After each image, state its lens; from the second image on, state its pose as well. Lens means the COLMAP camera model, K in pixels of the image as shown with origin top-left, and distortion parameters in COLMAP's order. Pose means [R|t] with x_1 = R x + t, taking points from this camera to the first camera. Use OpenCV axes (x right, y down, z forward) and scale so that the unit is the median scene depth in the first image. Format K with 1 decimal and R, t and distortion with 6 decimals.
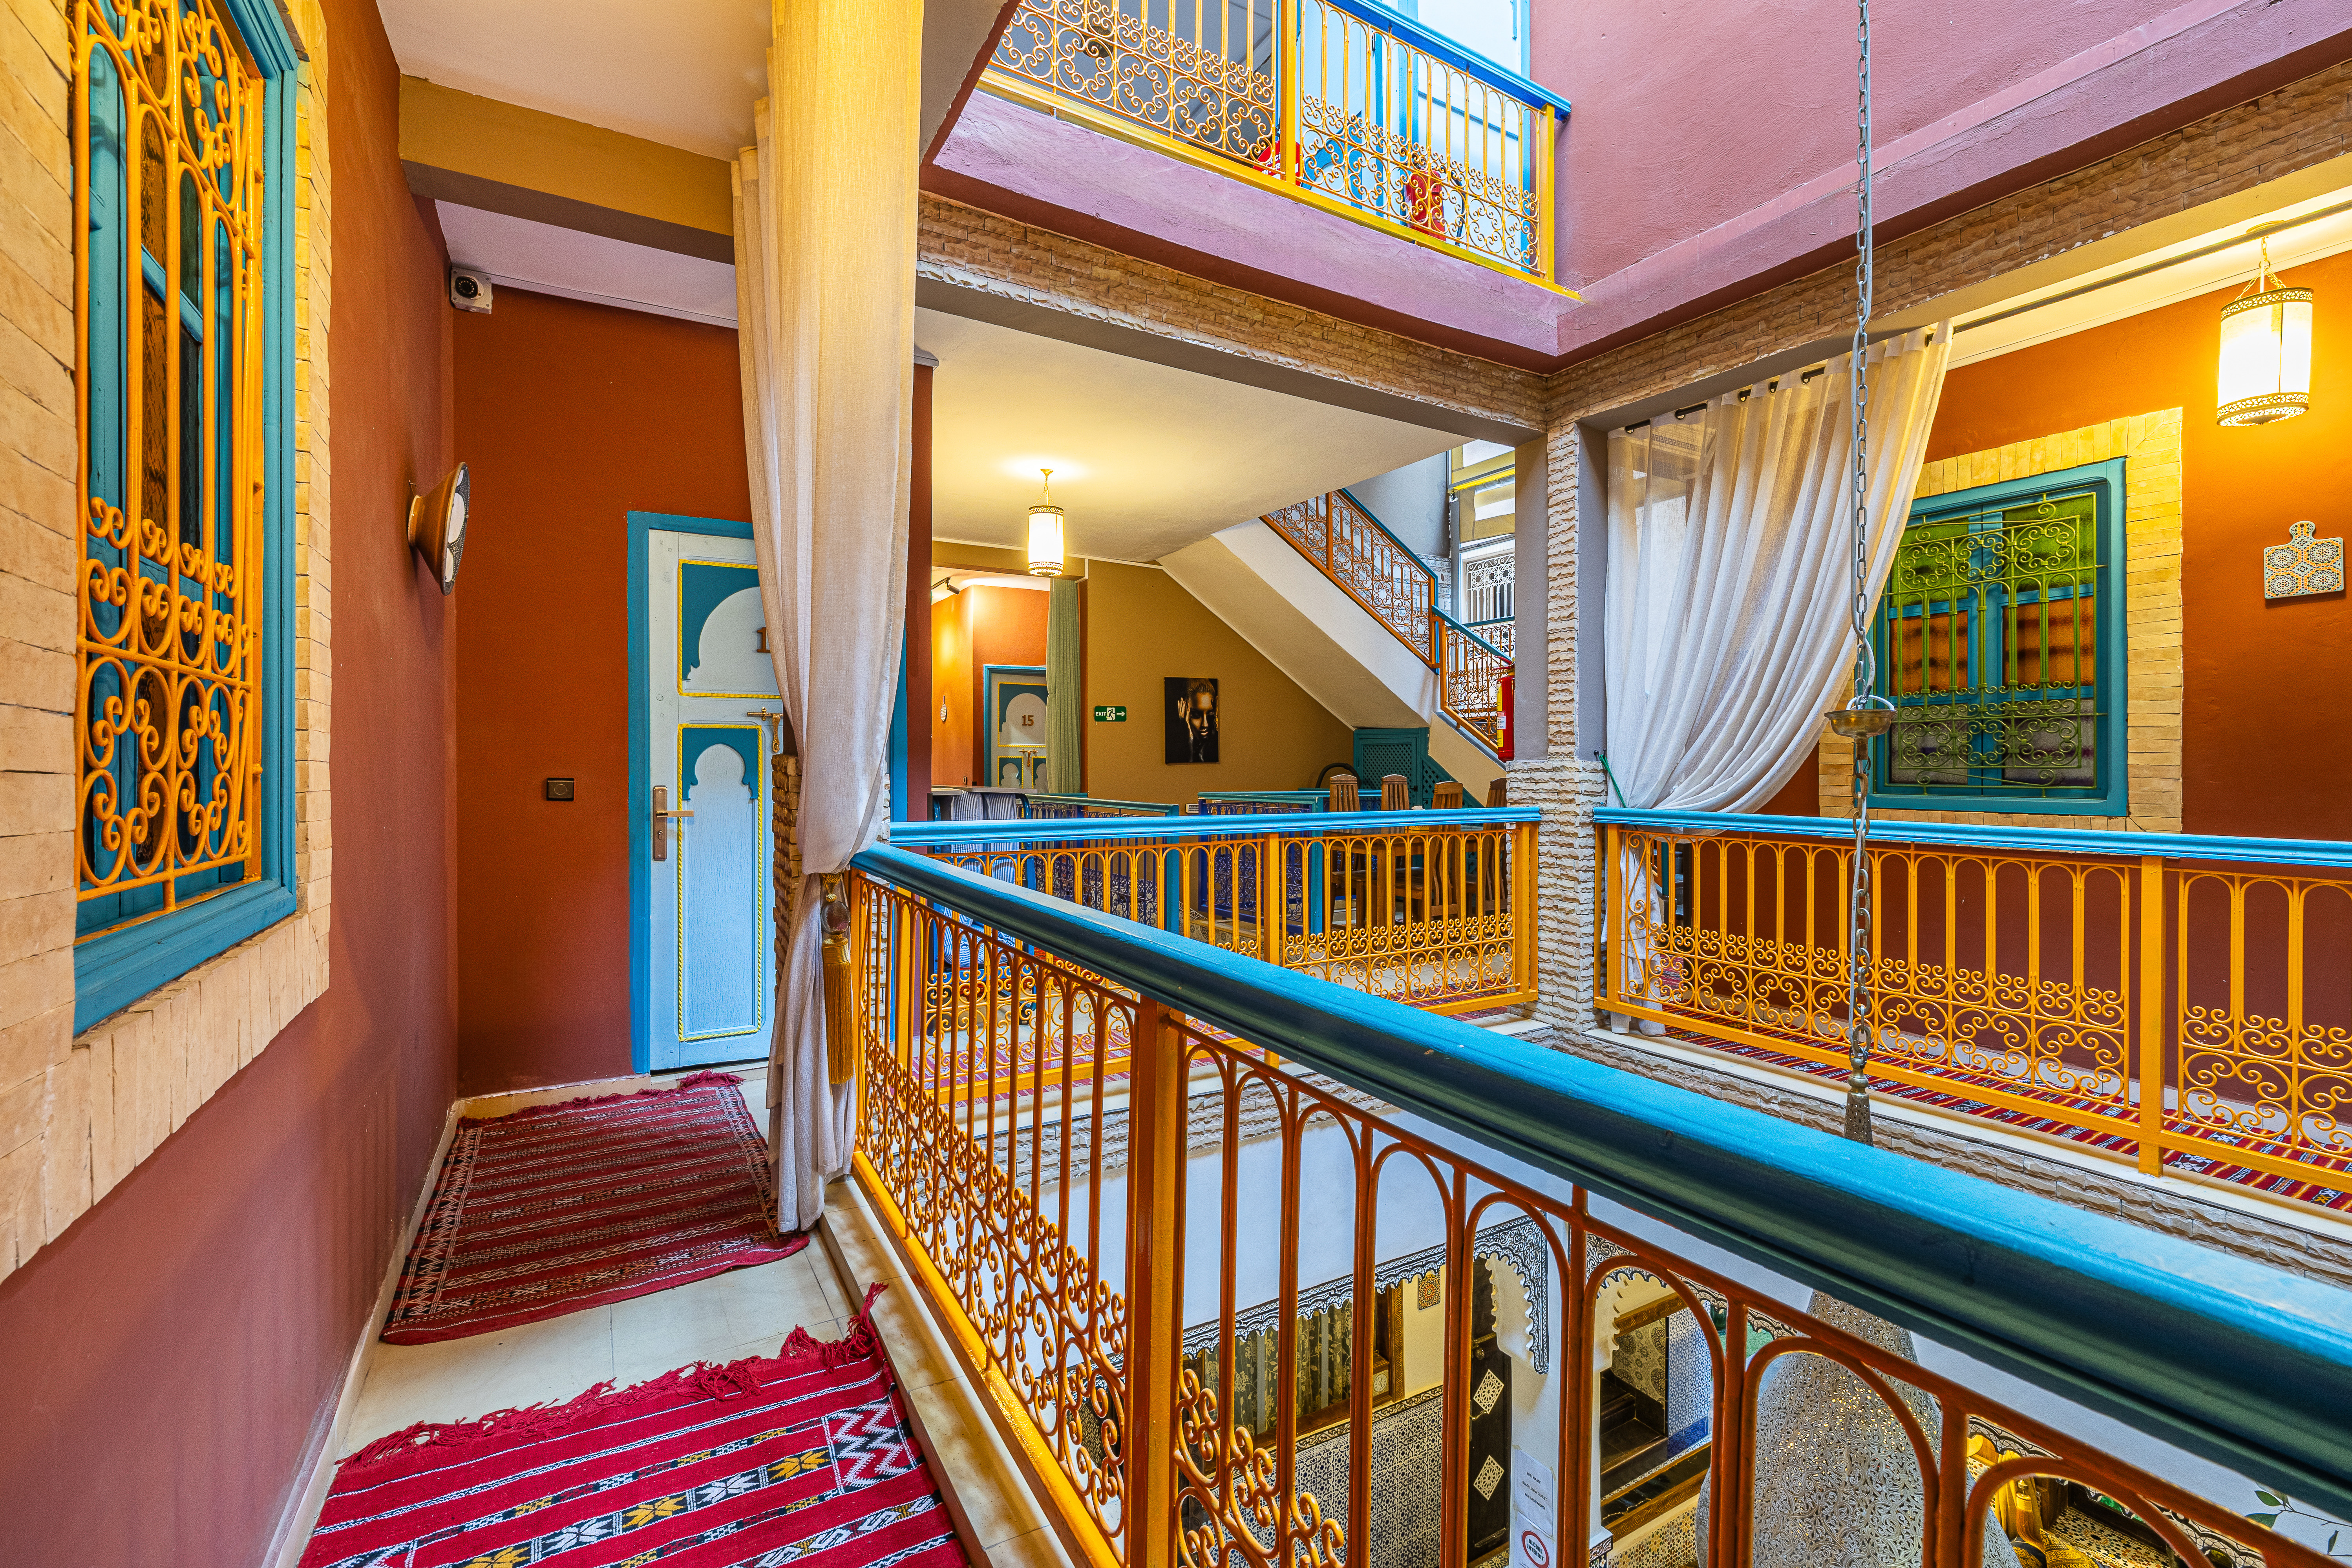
lens RADIAL K [[978.8, 0, 1174.5], [0, 978.8, 772.3], [0, 0, 1]] dist [-0.003179, -0.000258]
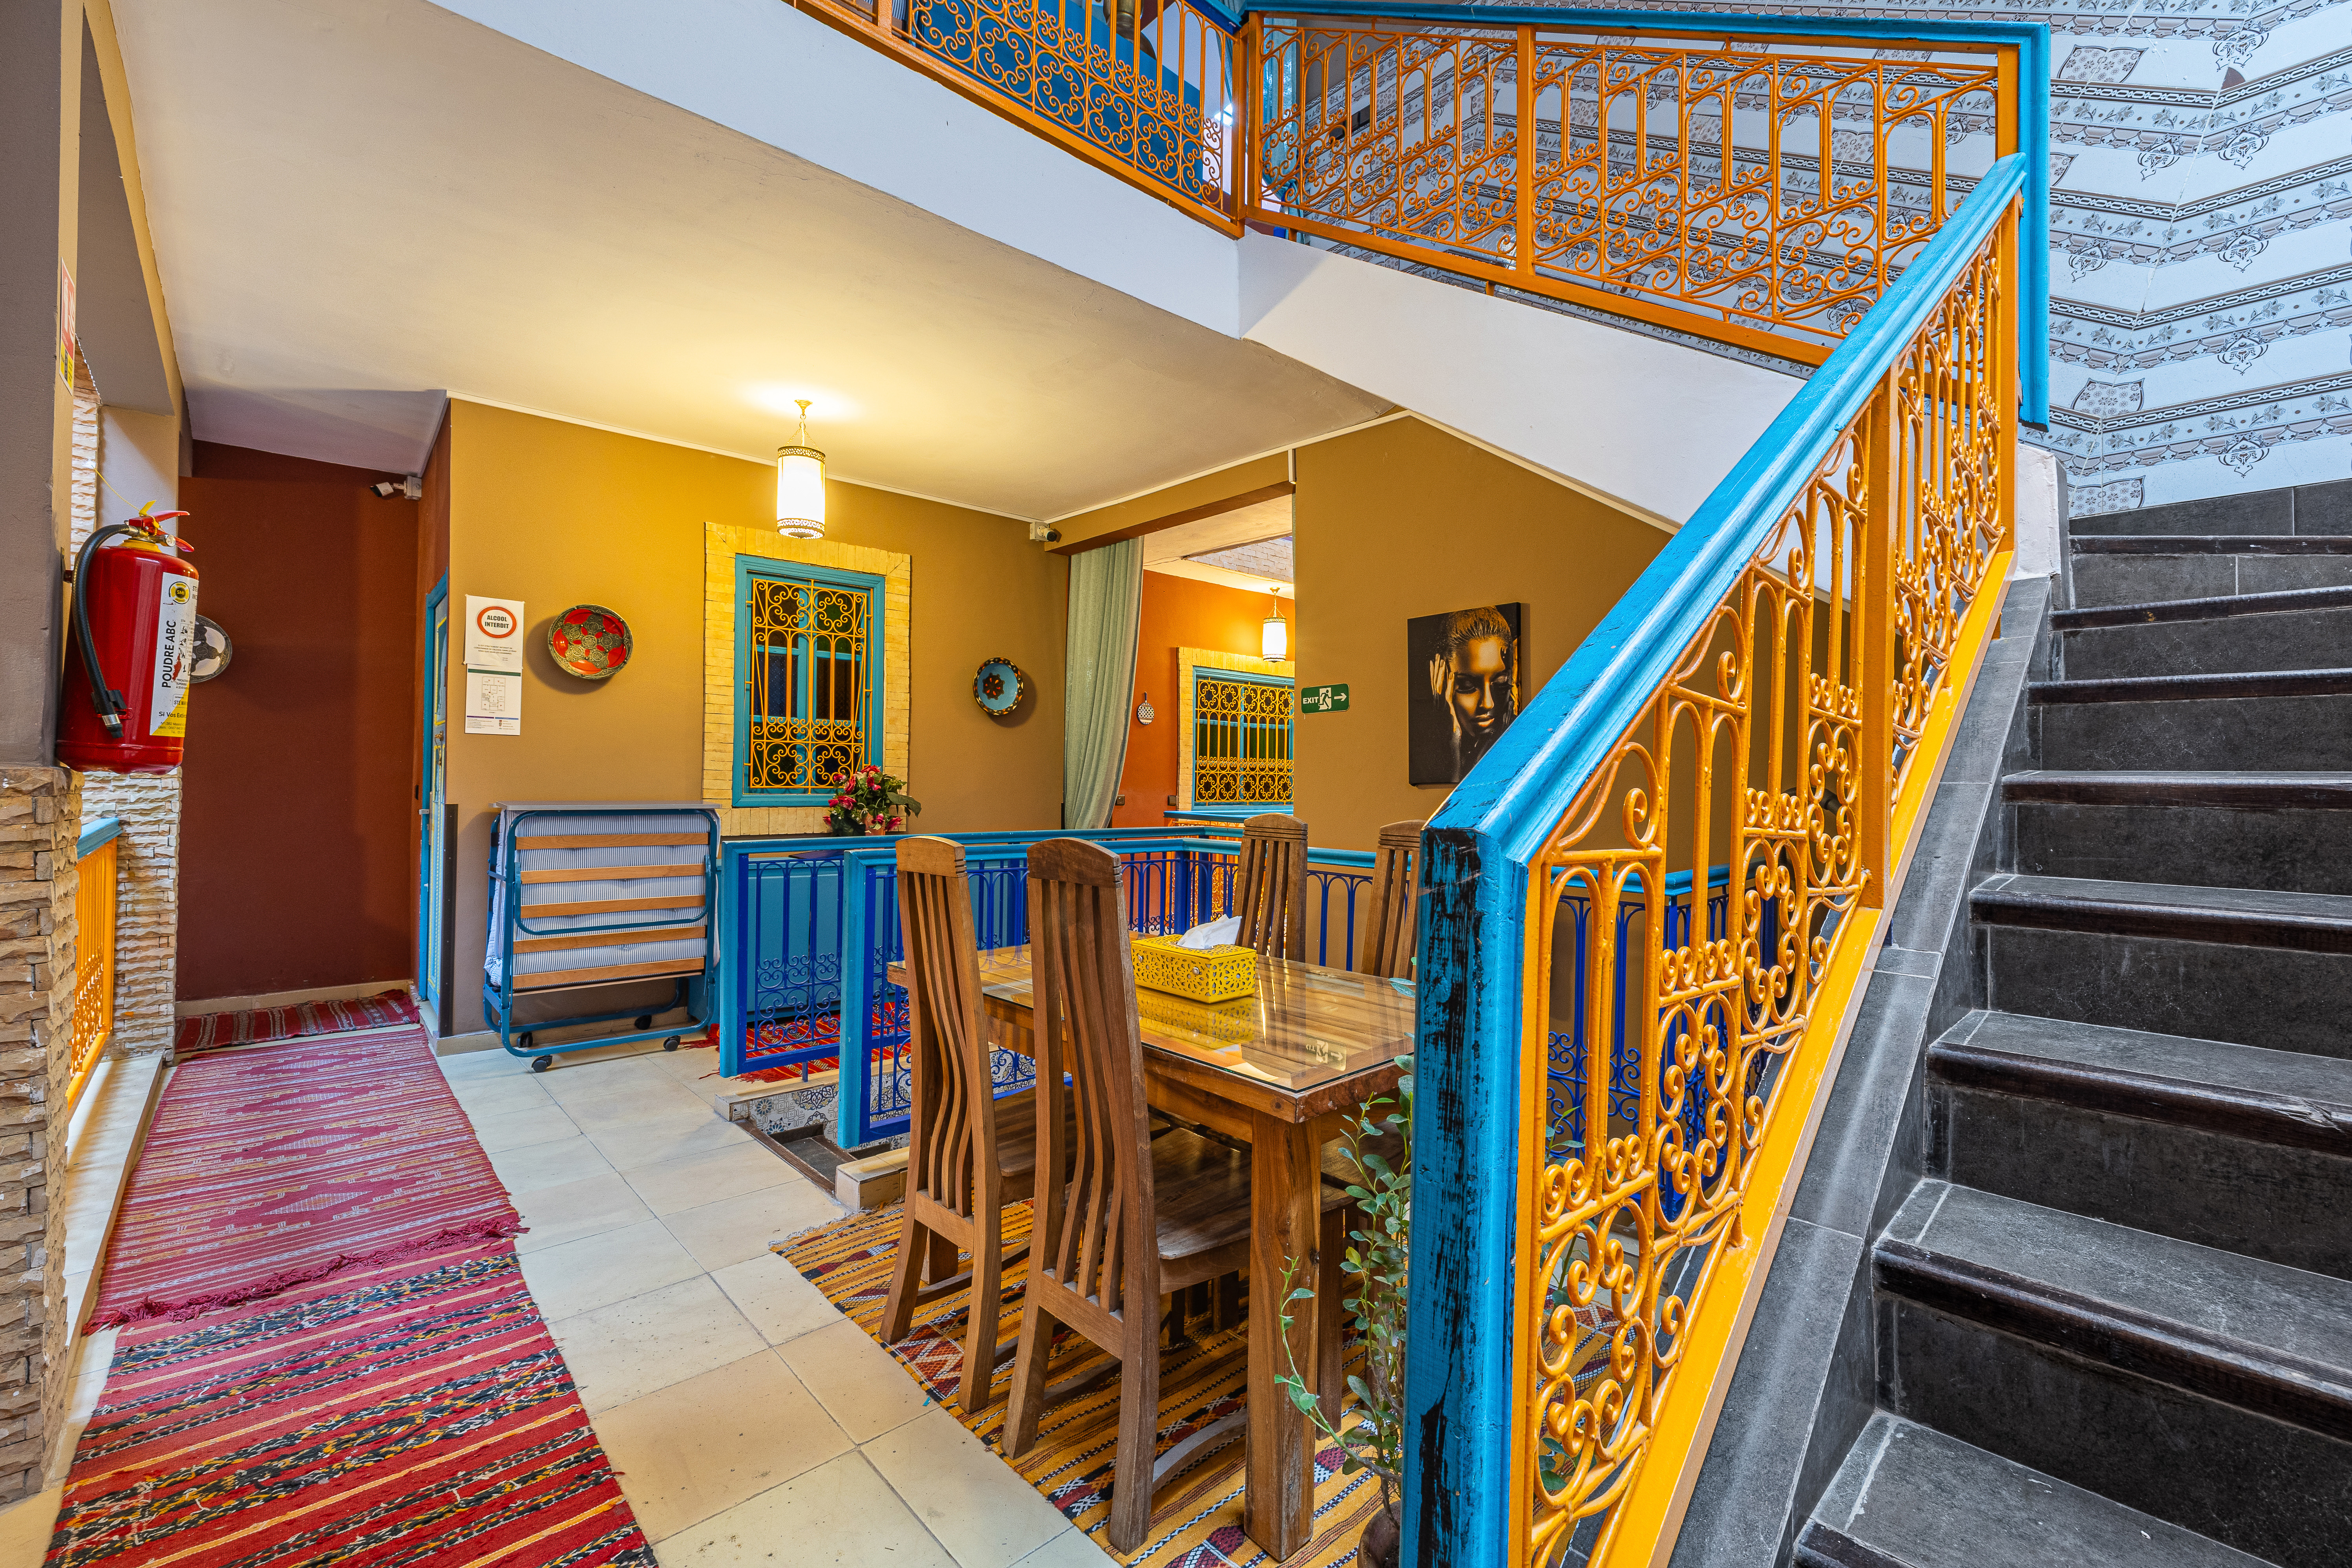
lens RADIAL K [[978.8, 0, 1173.7], [0, 978.8, 777.8], [0, 0, 1]] dist [-0.003179, -0.000258]
pose [[0.211042, -0.001882, -0.977475, 0.463275], [-0.022289, 0.999729, -0.006737, -0.006859], [0.977223, 0.023209, 0.210943, 0.760031]]
